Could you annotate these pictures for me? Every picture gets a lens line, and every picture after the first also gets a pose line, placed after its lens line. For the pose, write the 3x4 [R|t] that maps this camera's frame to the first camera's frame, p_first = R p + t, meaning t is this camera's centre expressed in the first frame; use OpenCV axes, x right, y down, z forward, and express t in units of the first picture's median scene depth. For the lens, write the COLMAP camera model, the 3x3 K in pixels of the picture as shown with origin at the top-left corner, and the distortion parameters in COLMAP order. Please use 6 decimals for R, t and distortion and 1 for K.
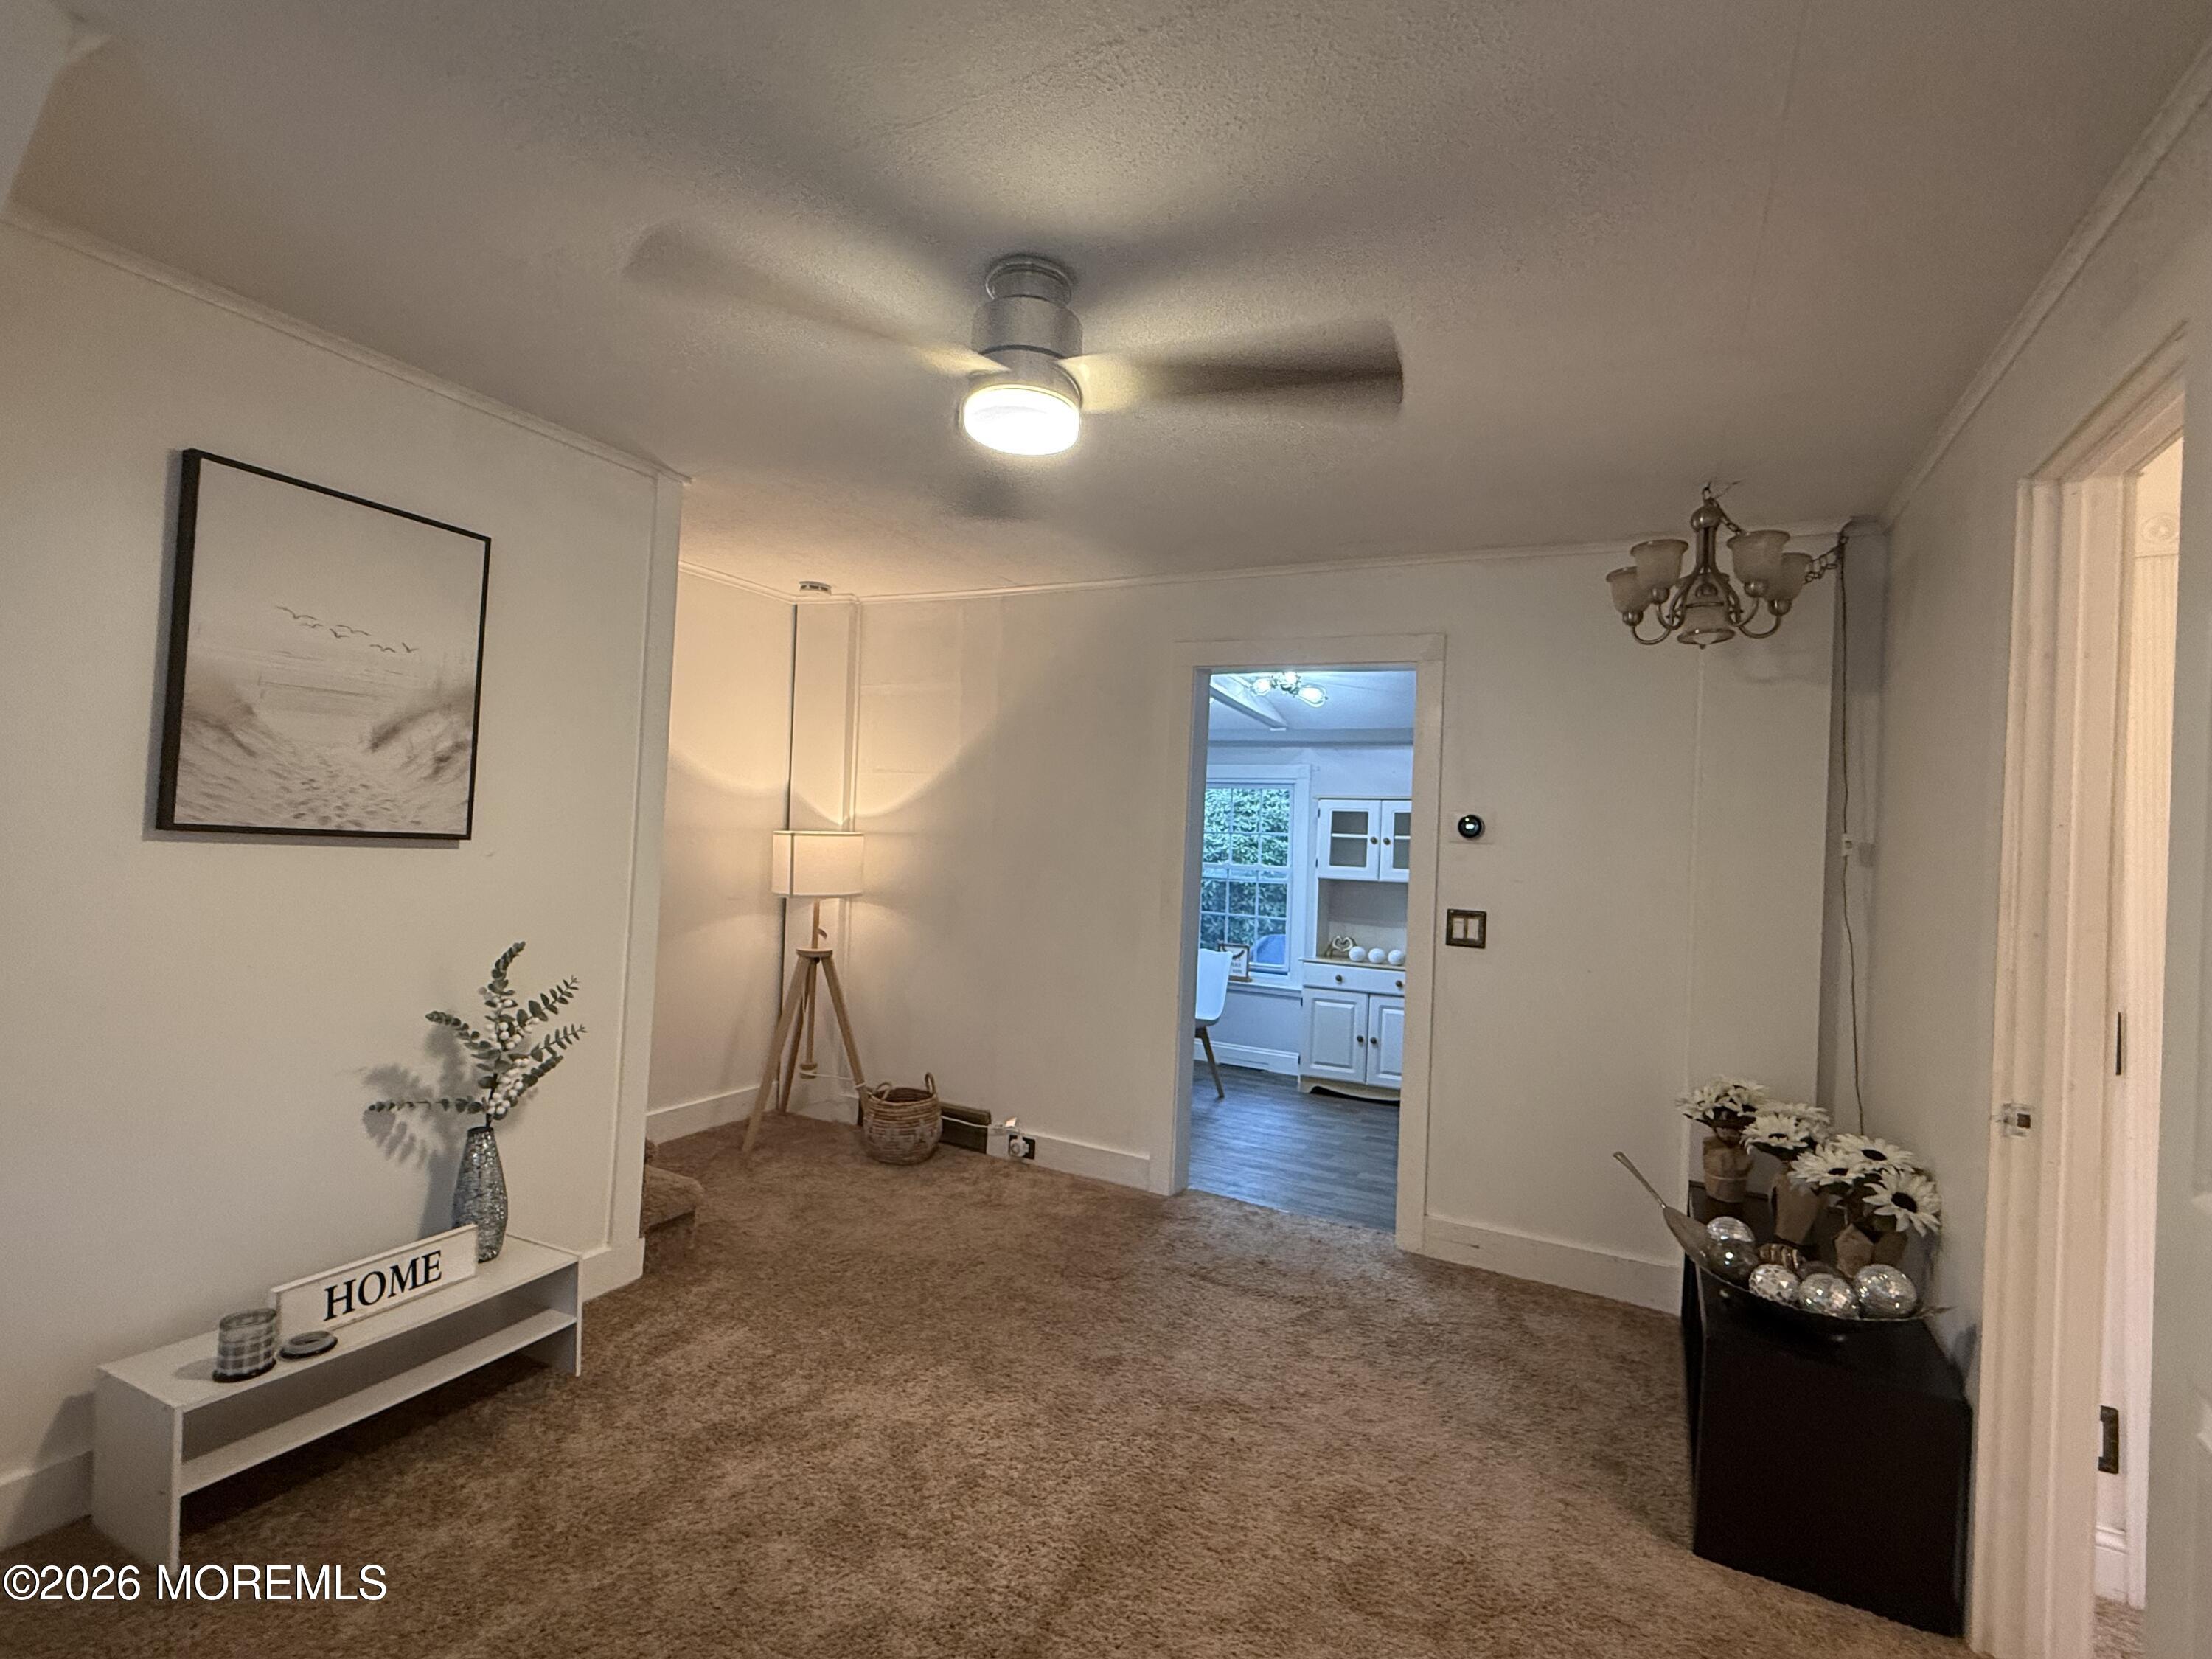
lens RADIAL K [[1021.9, 0, 1104.9], [0, 1021.9, 831.7], [0, 0, 1]] dist [-0.002882, -0.000432]
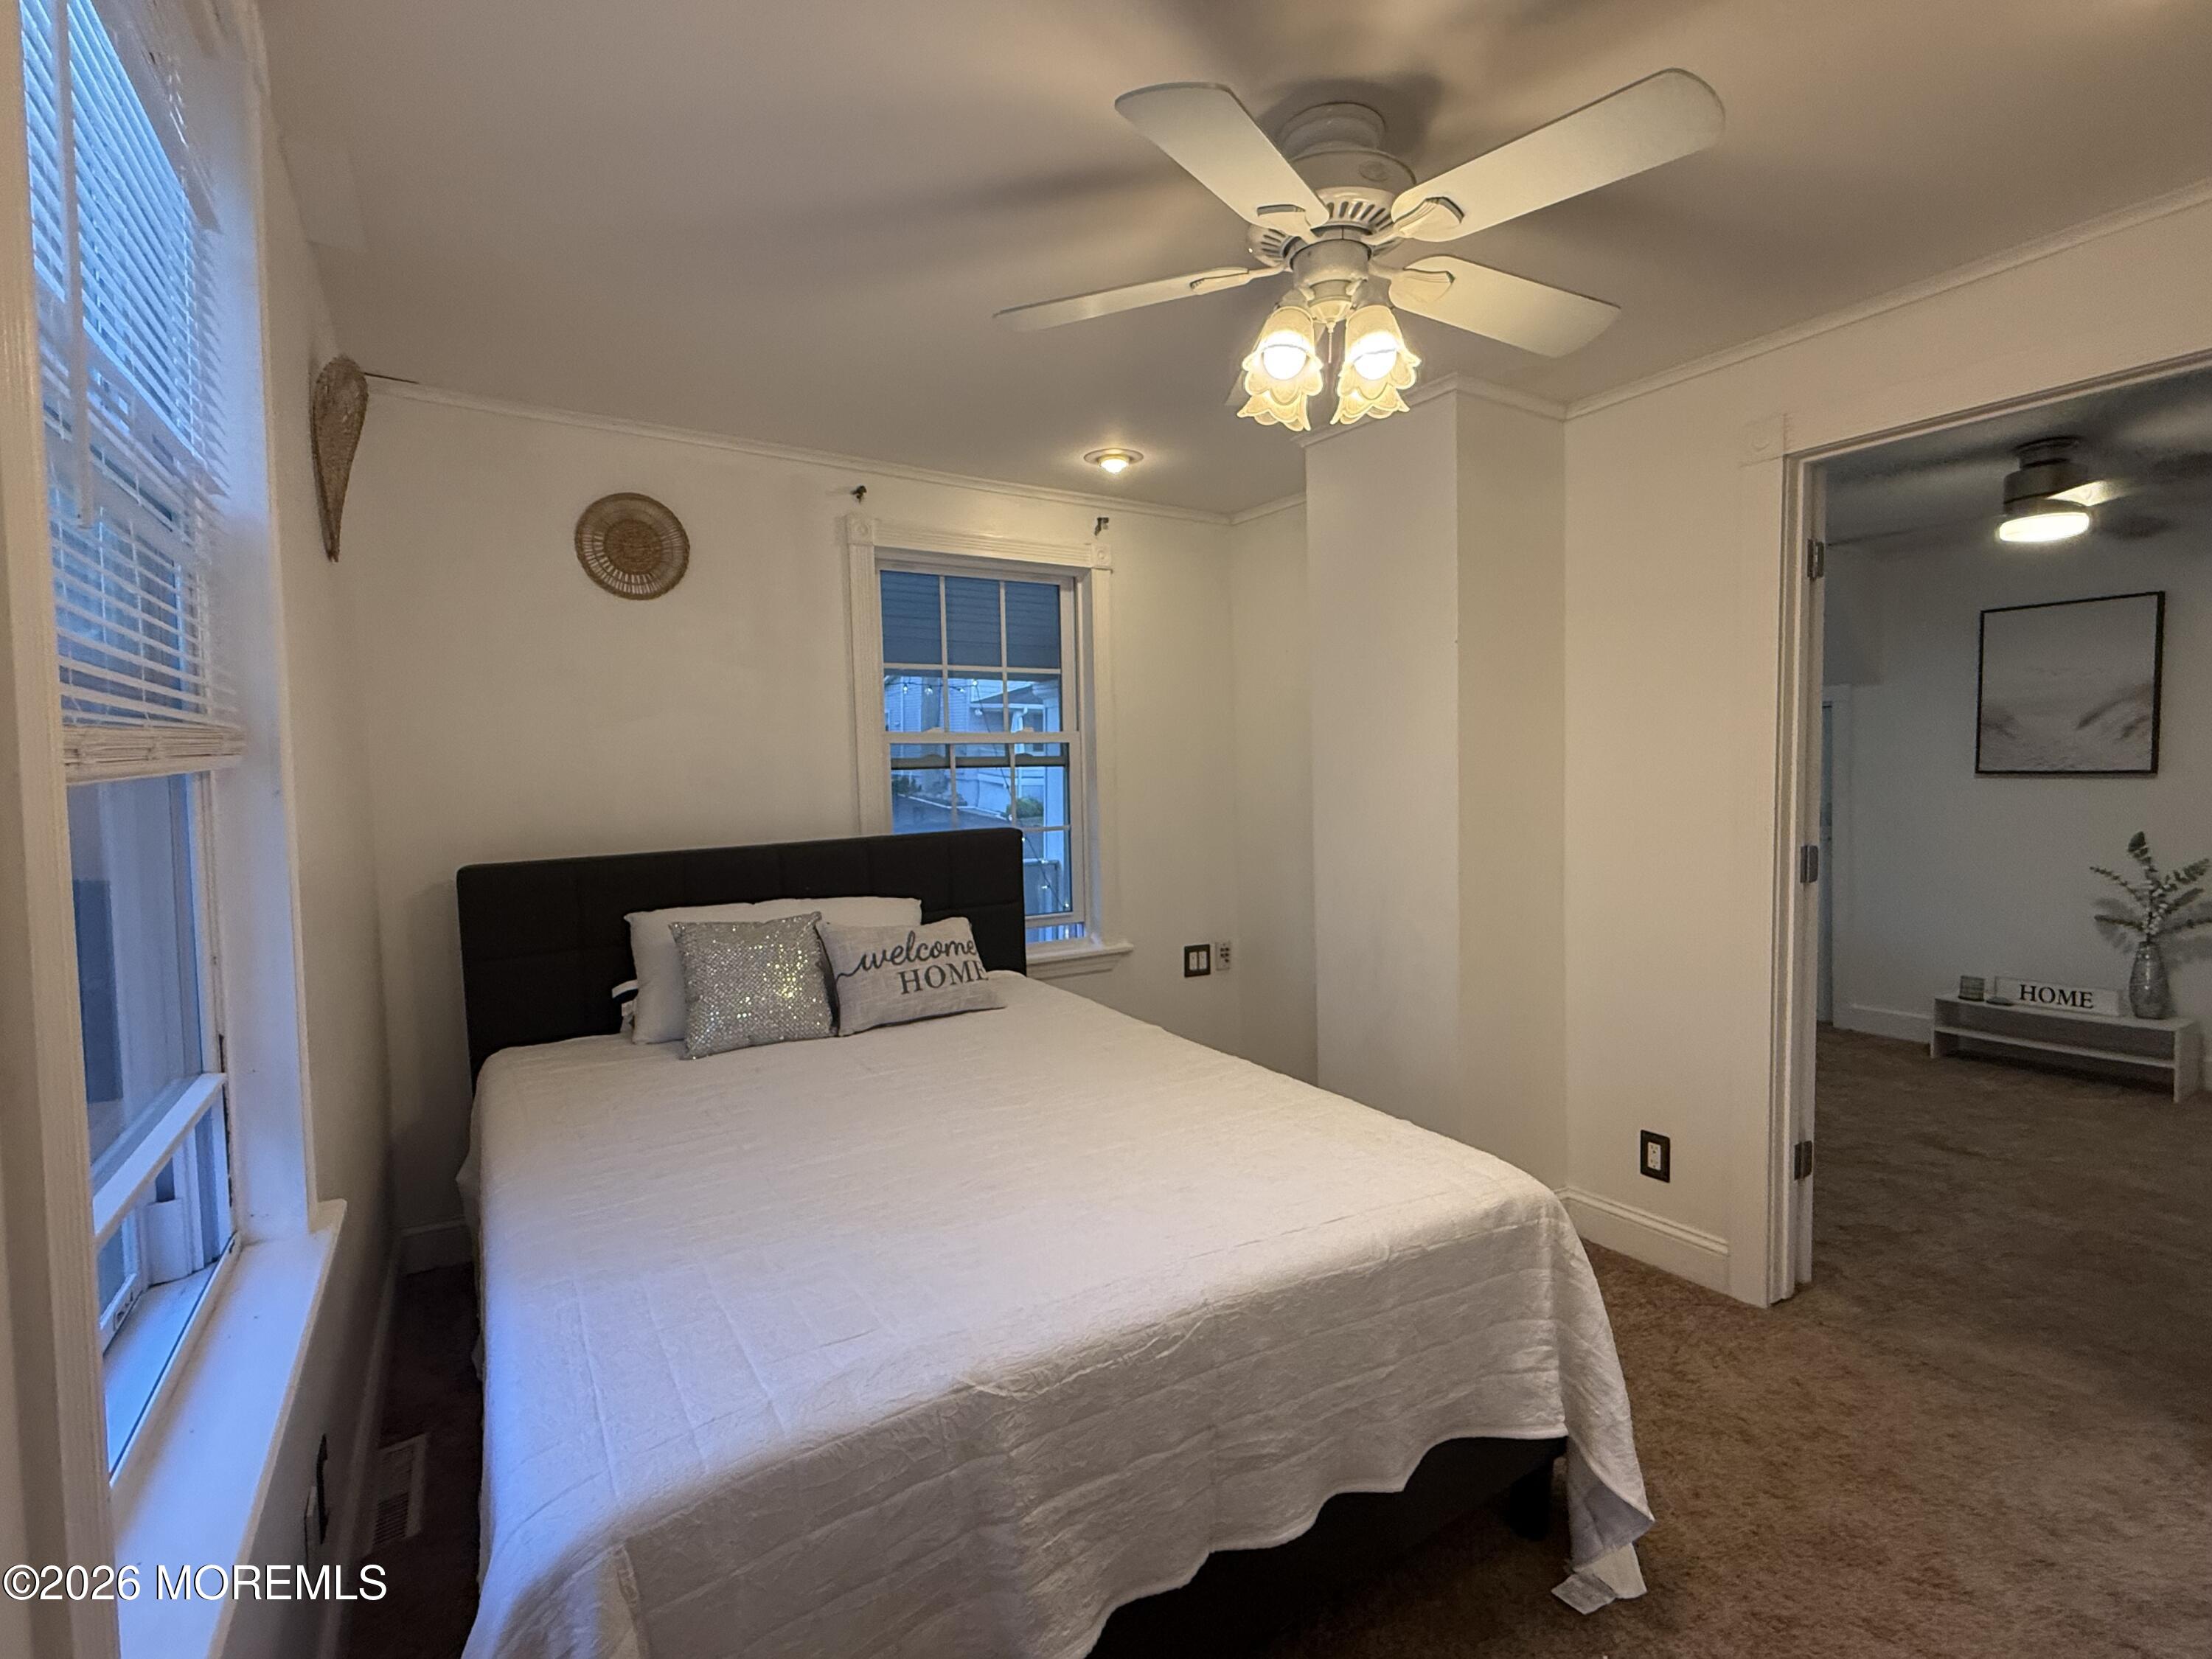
lens RADIAL K [[1021.9, 0, 1096.7], [0, 1021.9, 828.9], [0, 0, 1]] dist [-0.002882, -0.000432]
pose [[-0.511119, 0.002829, -0.859505, 1.821890], [0.001438, 0.999996, 0.002436, 0.099599], [0.859509, 0.000009, -0.511121, 0.374911]]
